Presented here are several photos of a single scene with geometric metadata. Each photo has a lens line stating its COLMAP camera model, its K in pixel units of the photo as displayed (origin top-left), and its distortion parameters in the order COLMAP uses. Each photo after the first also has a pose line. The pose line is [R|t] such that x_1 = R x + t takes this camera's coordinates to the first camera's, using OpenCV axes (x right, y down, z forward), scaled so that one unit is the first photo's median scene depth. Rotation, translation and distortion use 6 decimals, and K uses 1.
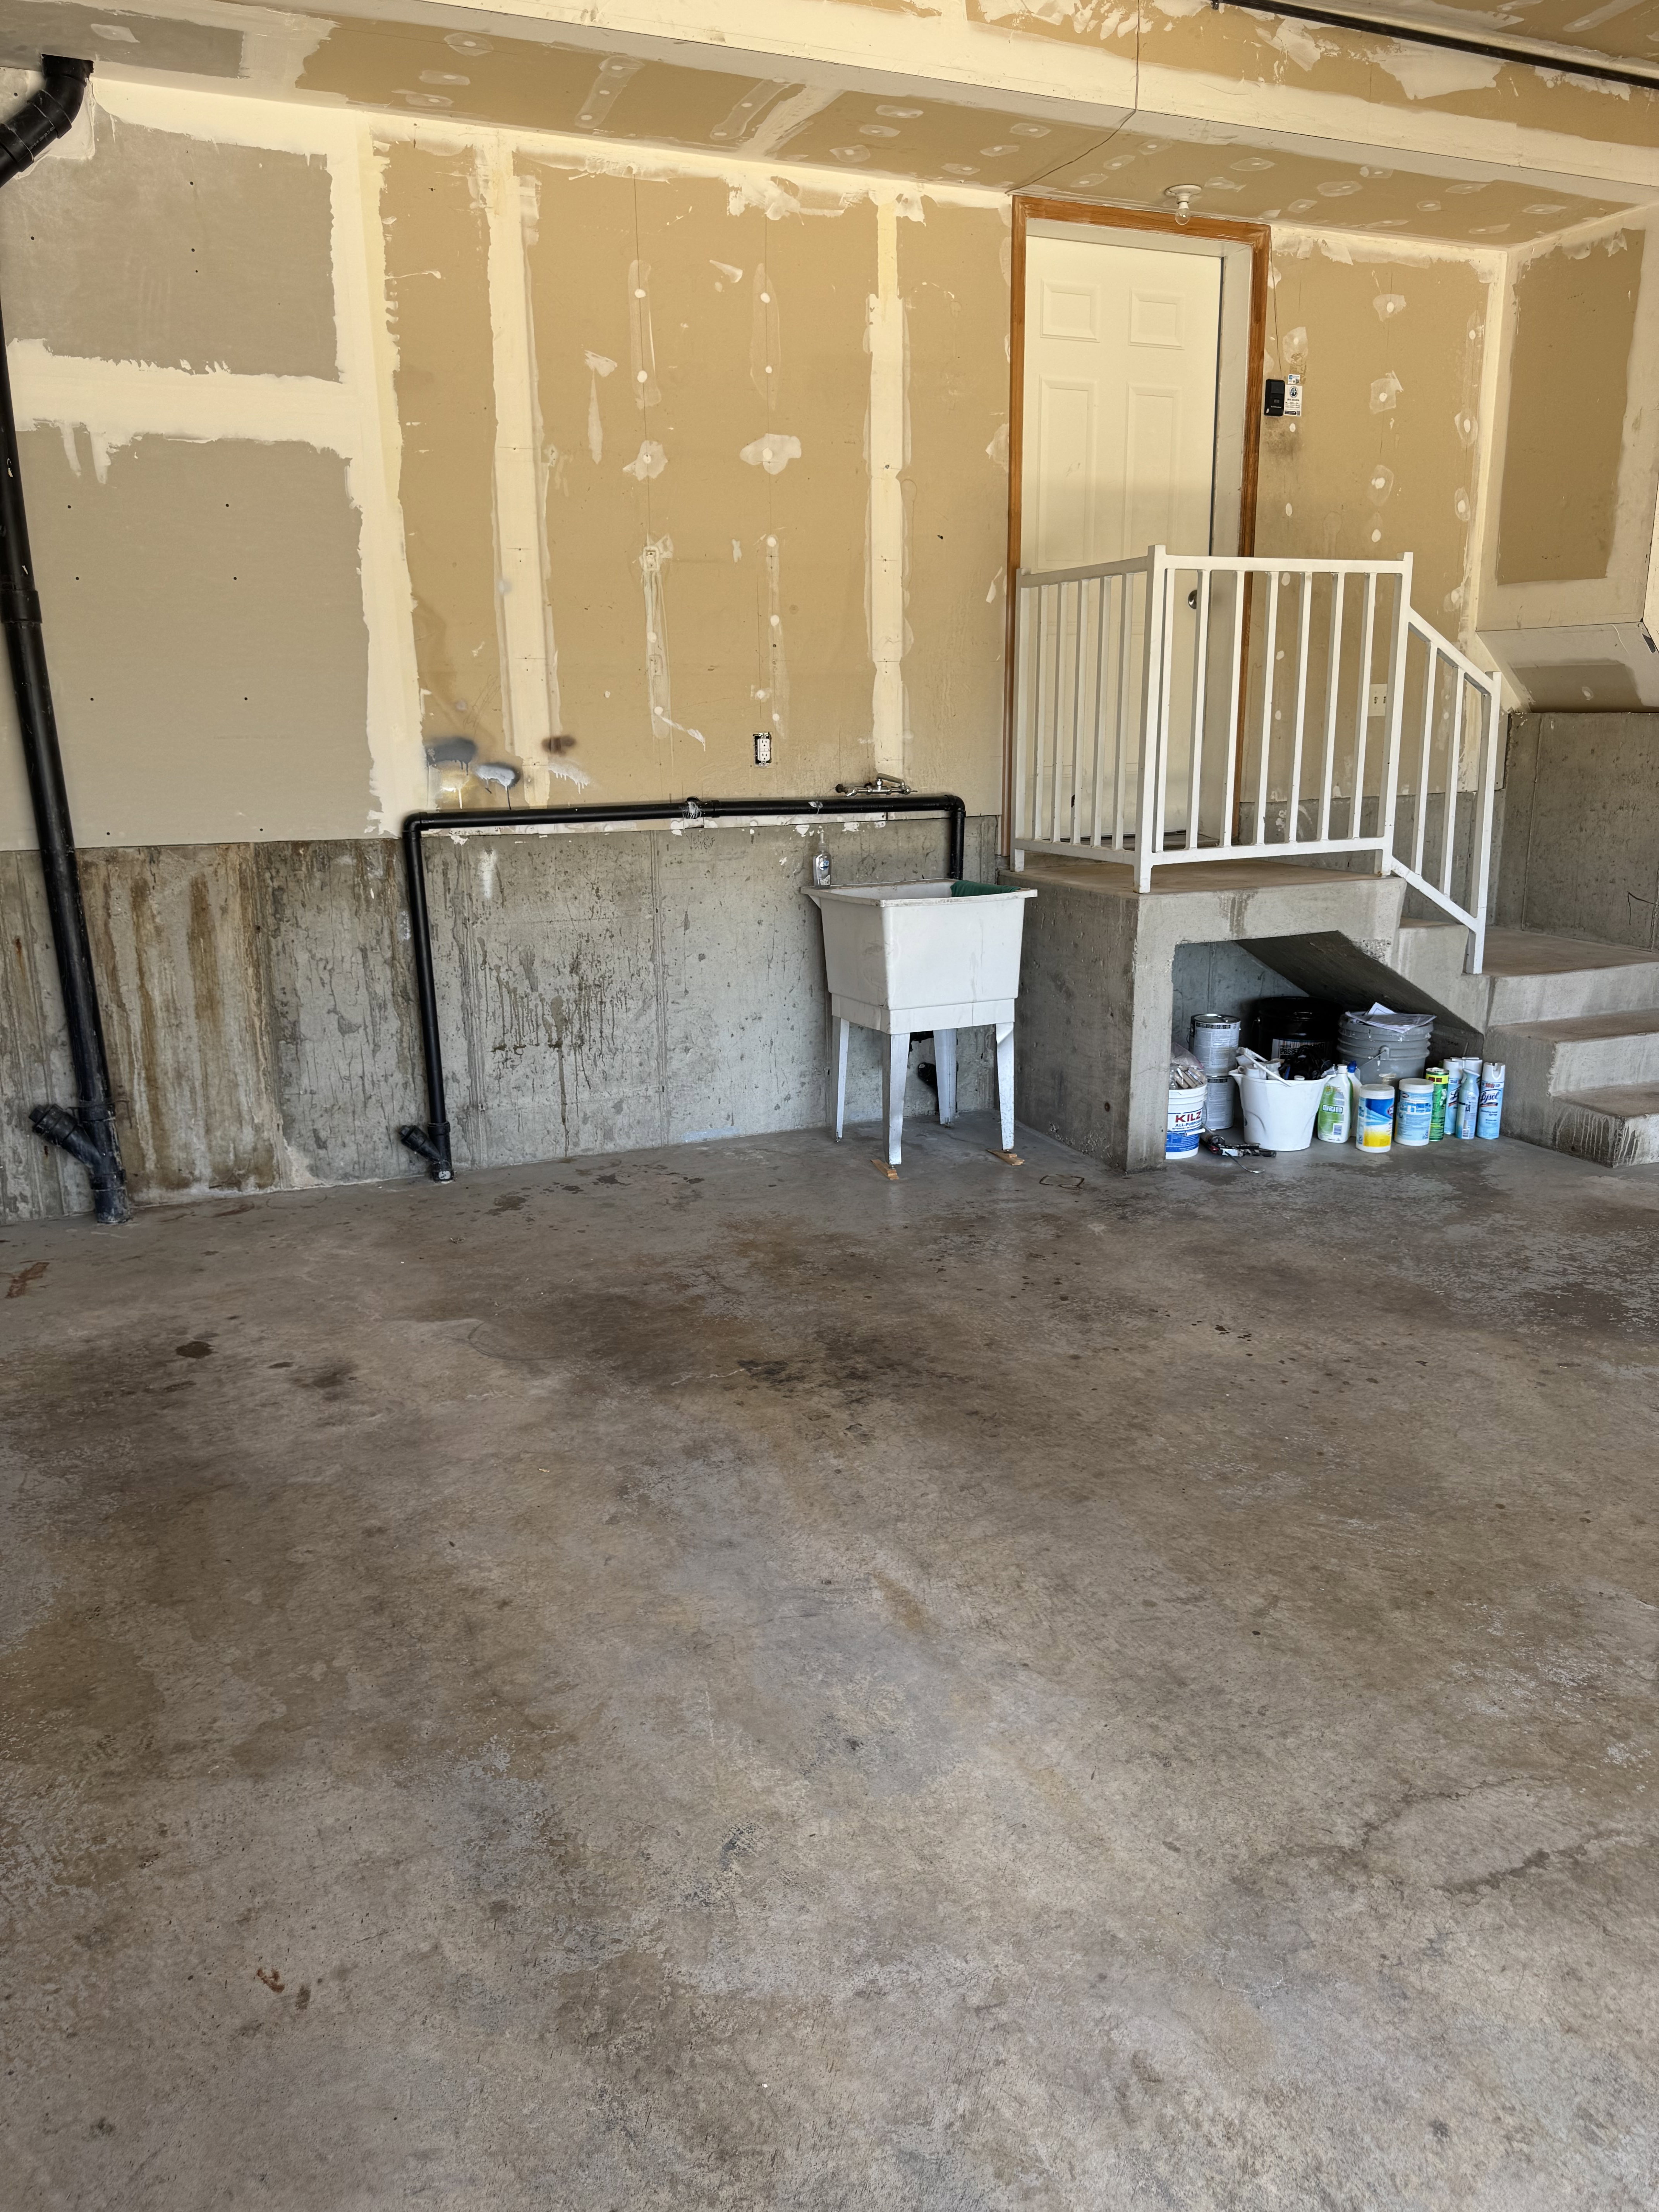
lens RADIAL K [[1553.6, 0, 829.5], [0, 1553.6, 1106.0], [0, 0, 1]] dist [0.067003, -0.090603]
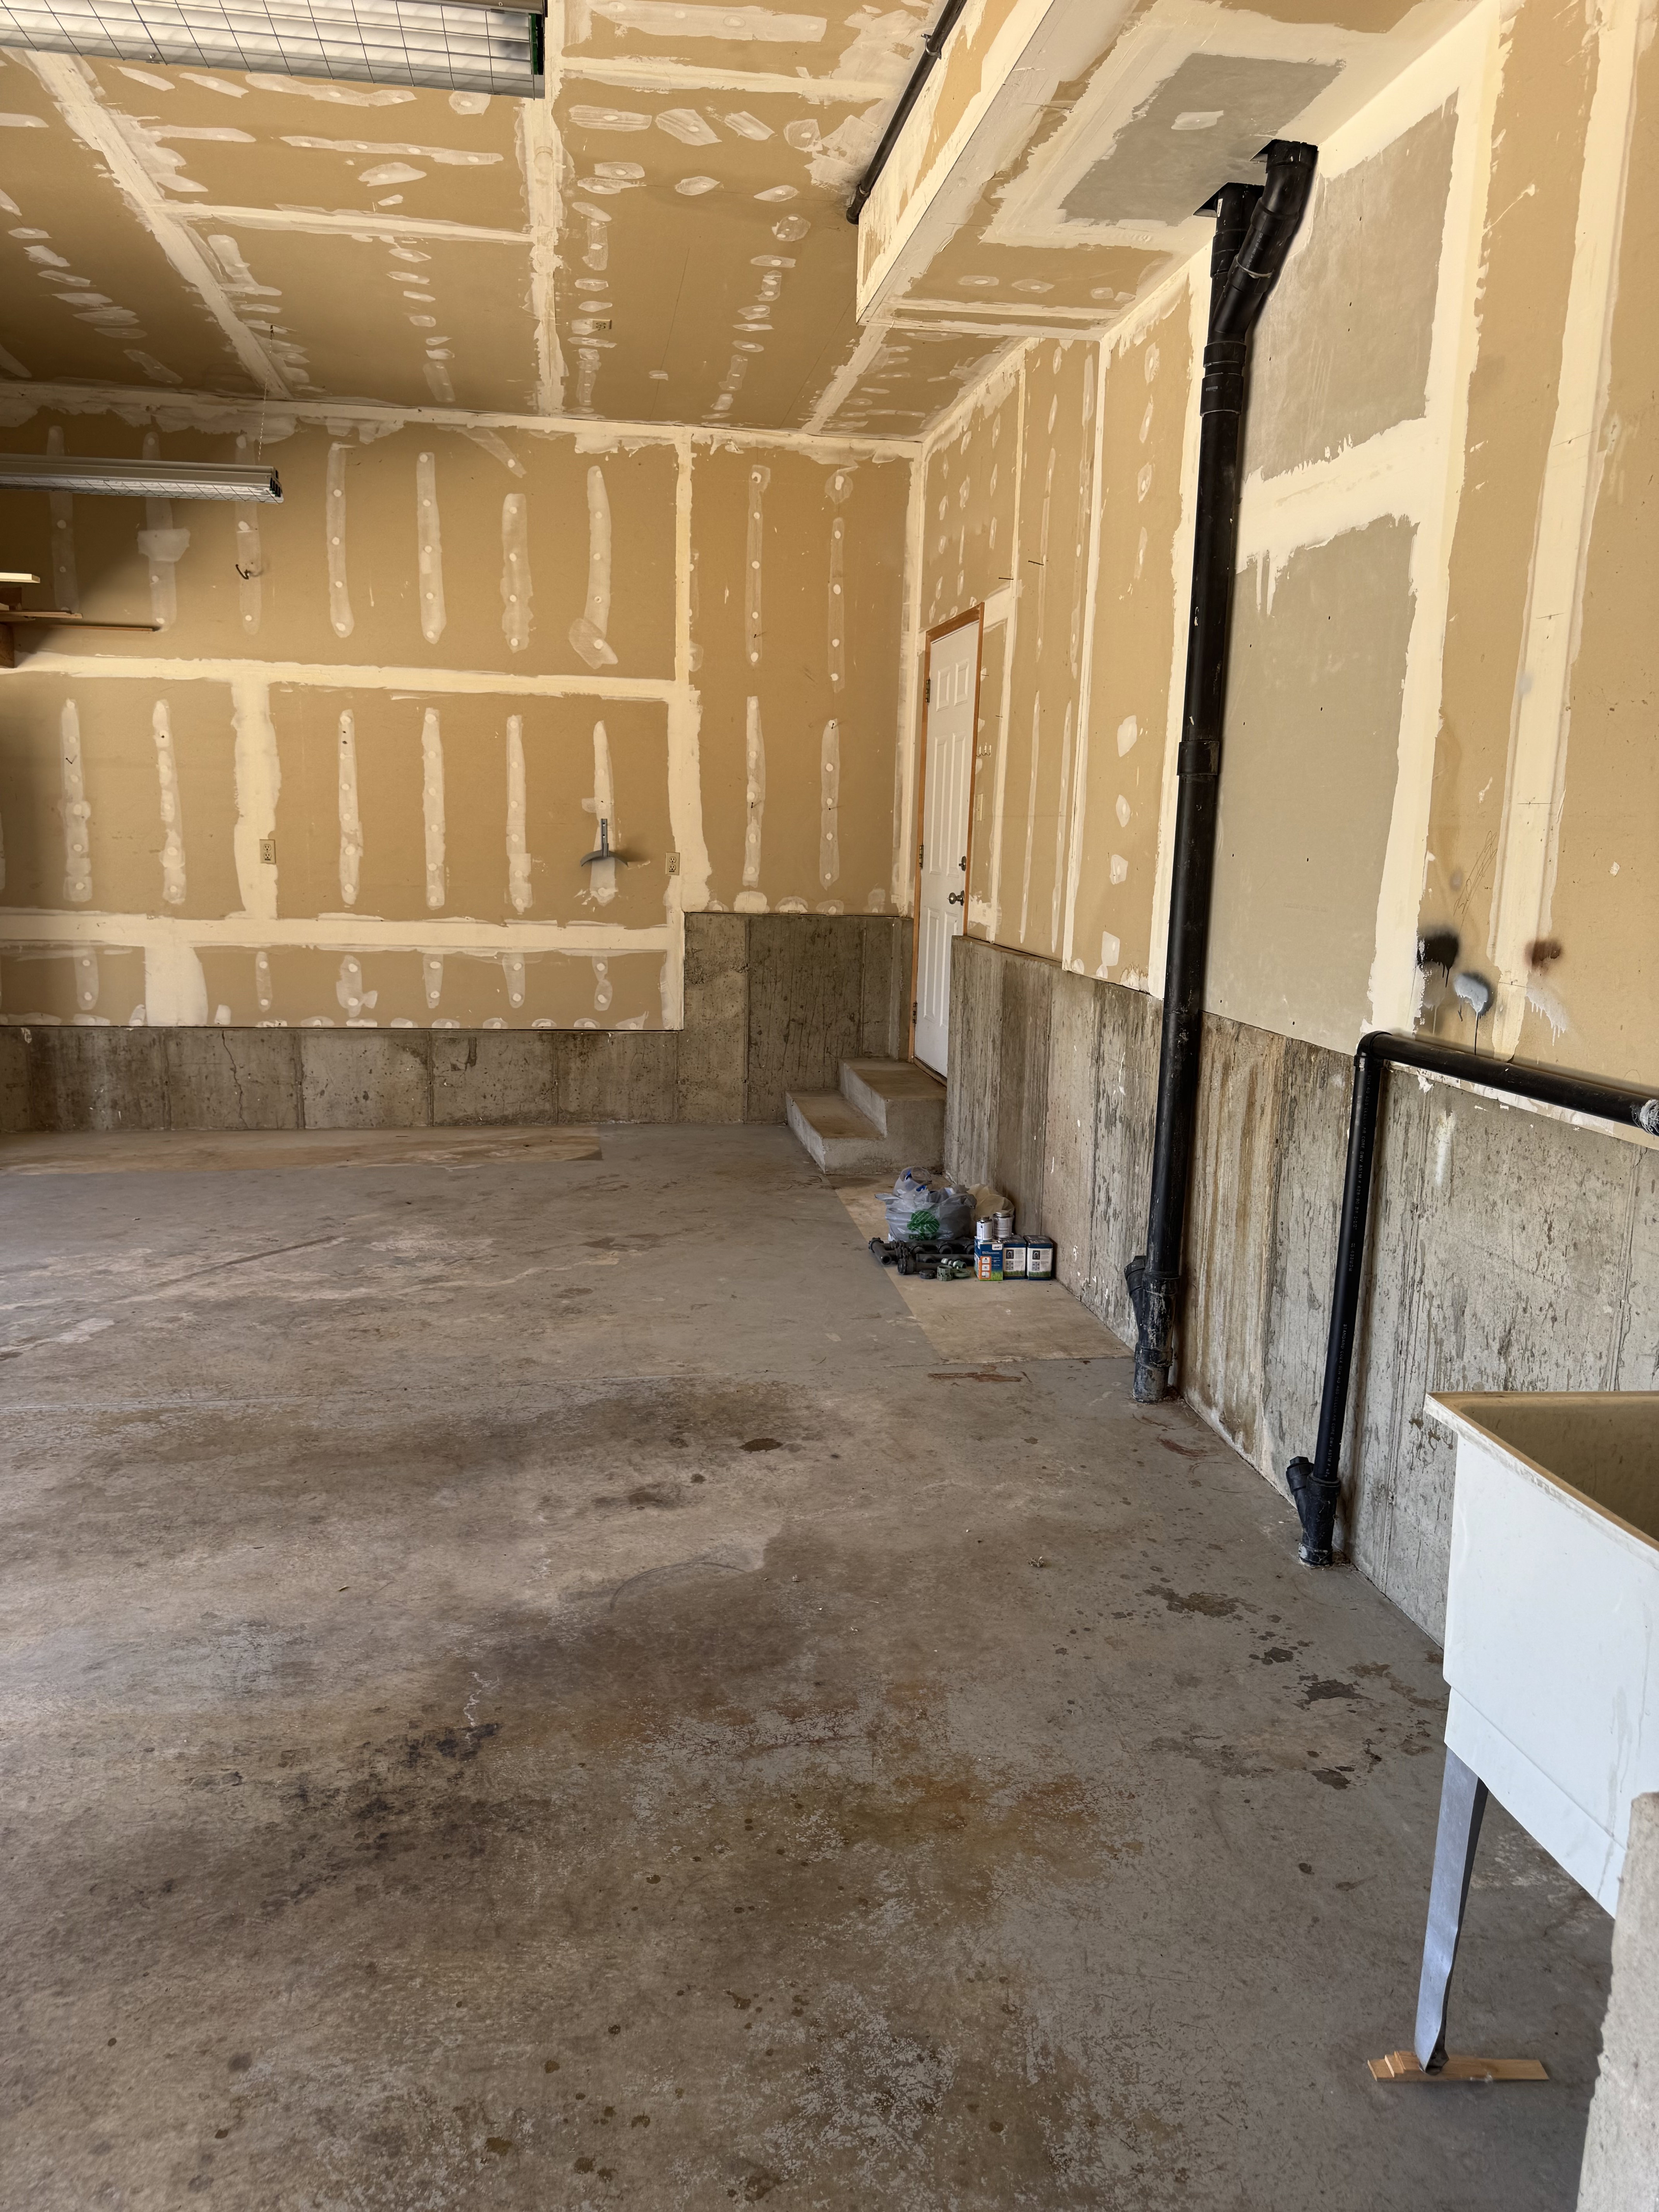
lens RADIAL K [[1530.1, 0, 831.0], [0, 1530.1, 1124.7], [0, 0, 1]] dist [0.133465, -0.272861]
pose [[-0.242201, 0.190229, -0.951394, 0.435668], [-0.256114, 0.933273, 0.251806, -0.261090], [0.935812, 0.304653, -0.177319, 0.922889]]
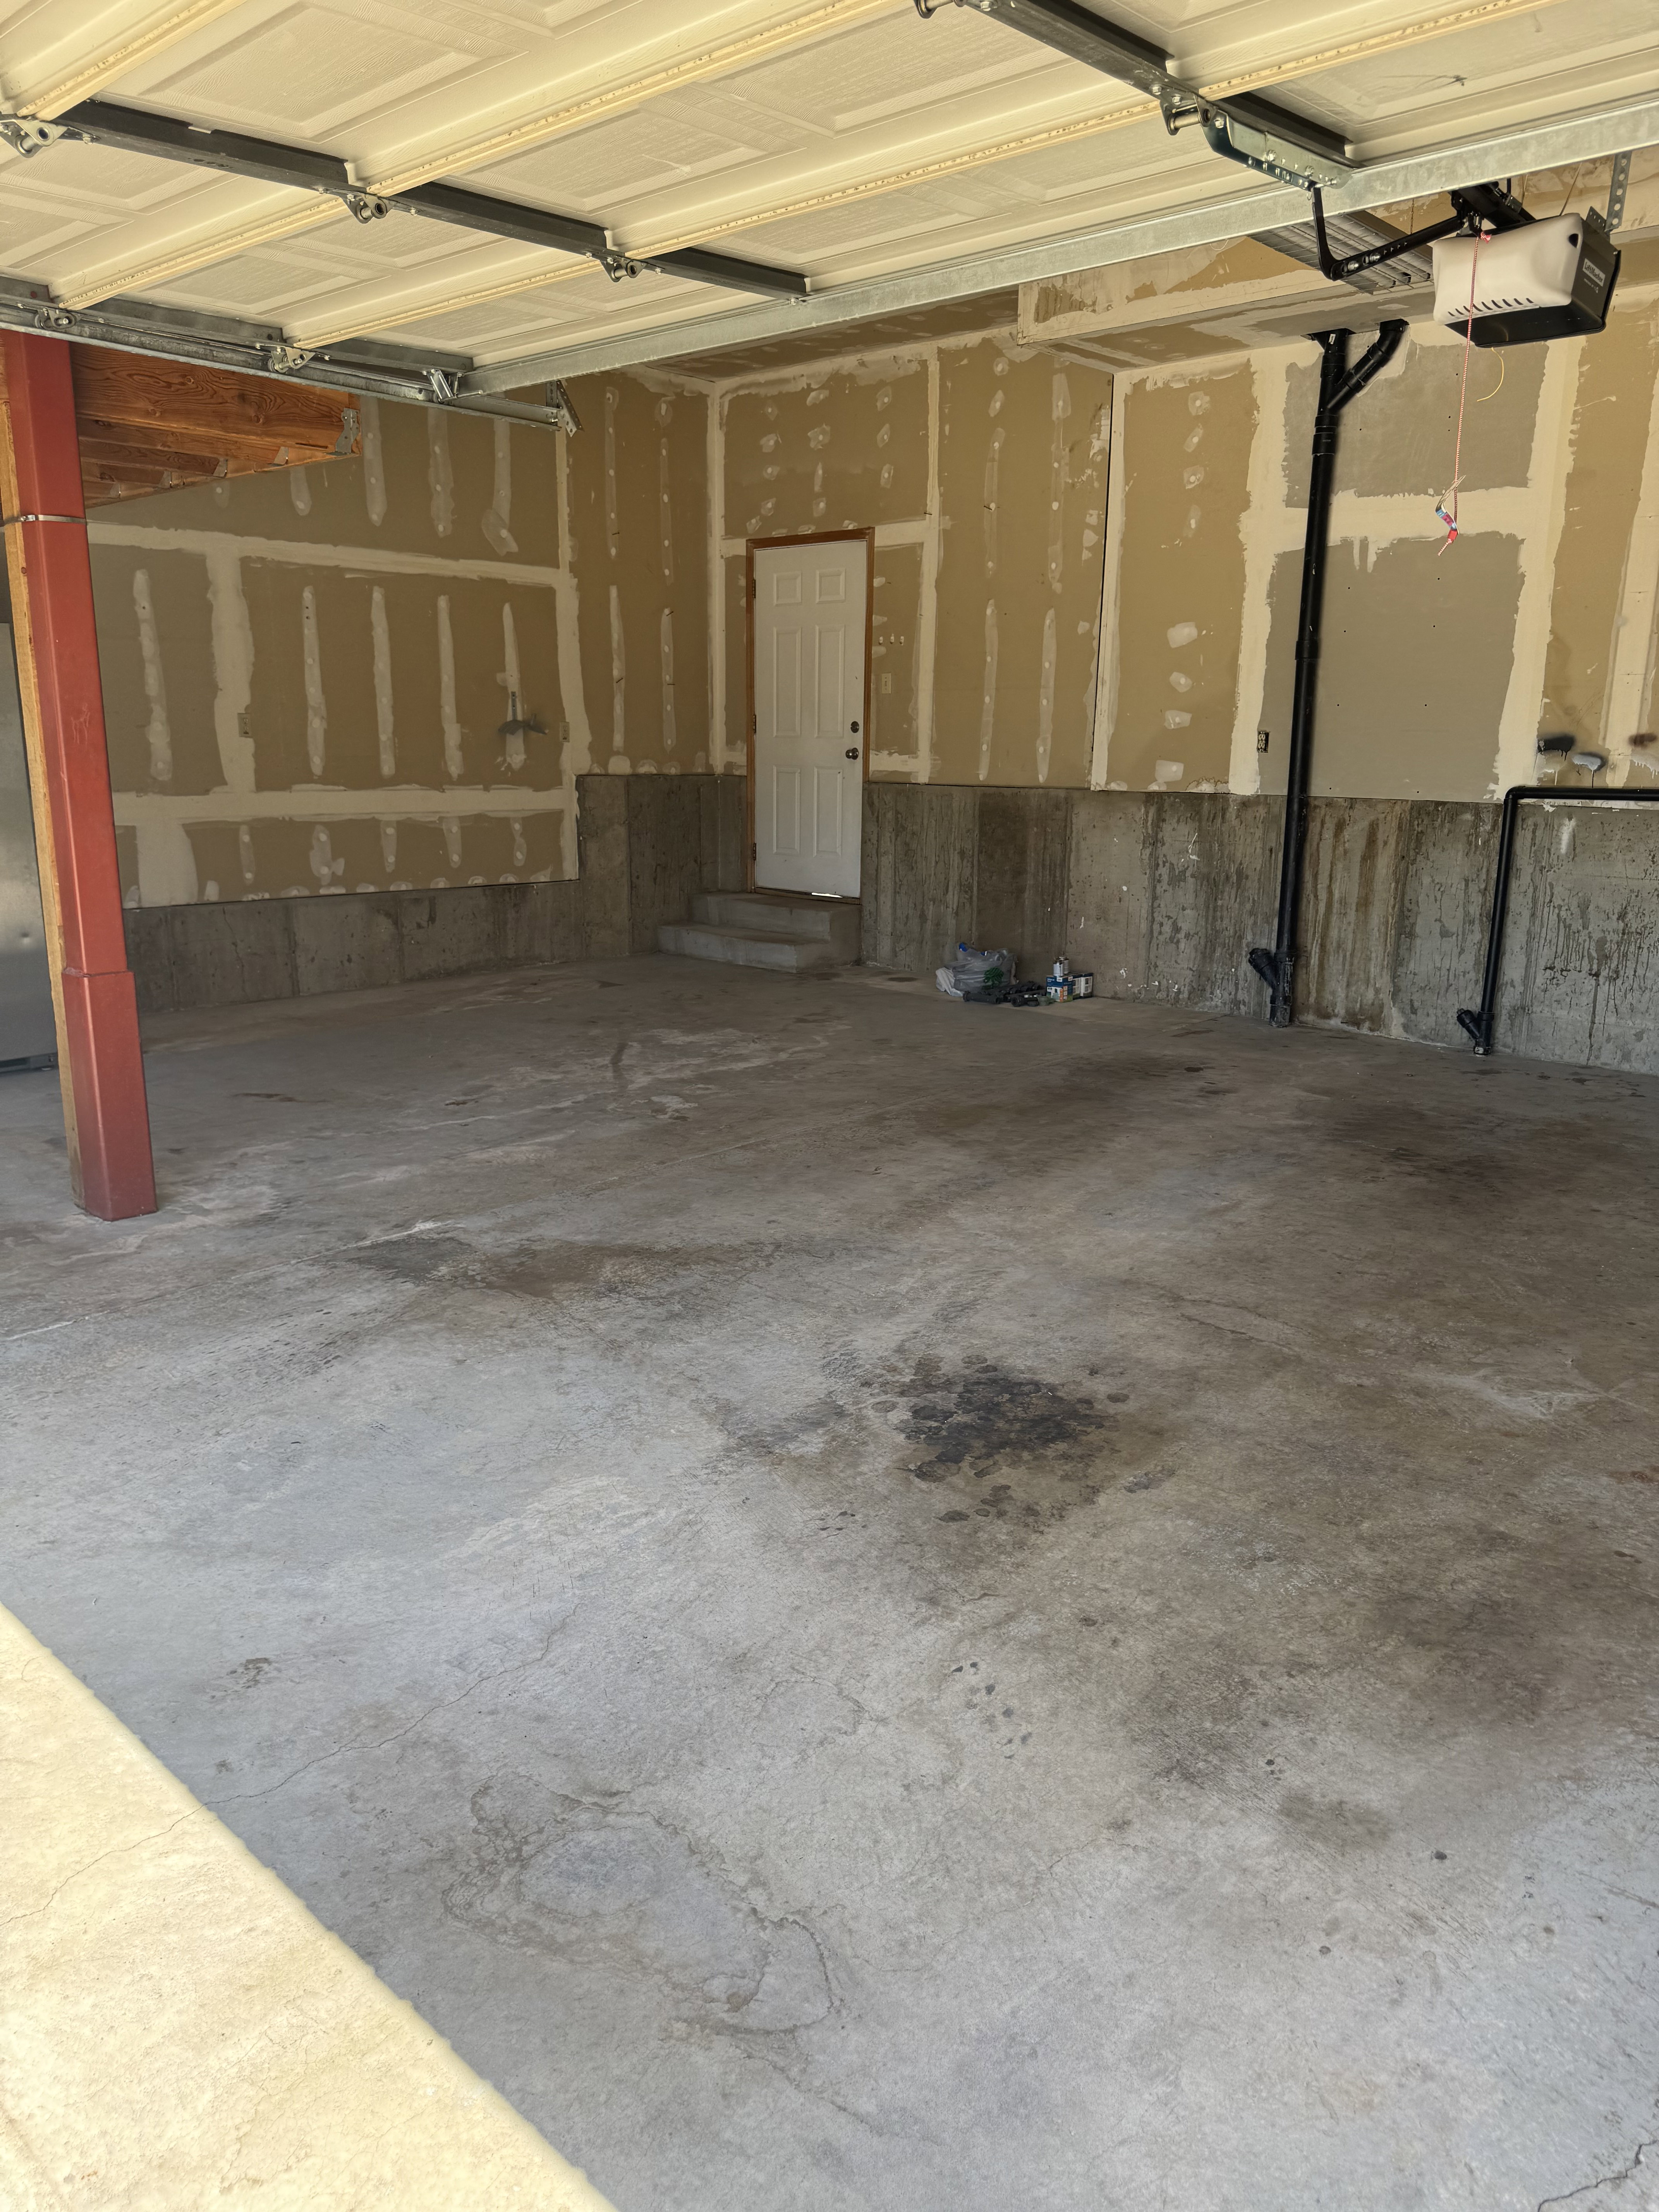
lens RADIAL K [[1530.1, 0, 831.0], [0, 1530.1, 1124.7], [0, 0, 1]] dist [0.133465, -0.272861]
pose [[0.405018, 0.239433, -0.882401, 0.790970], [-0.237474, 0.959529, 0.151361, 0.037967], [0.882931, 0.148244, 0.445486, -0.113710]]
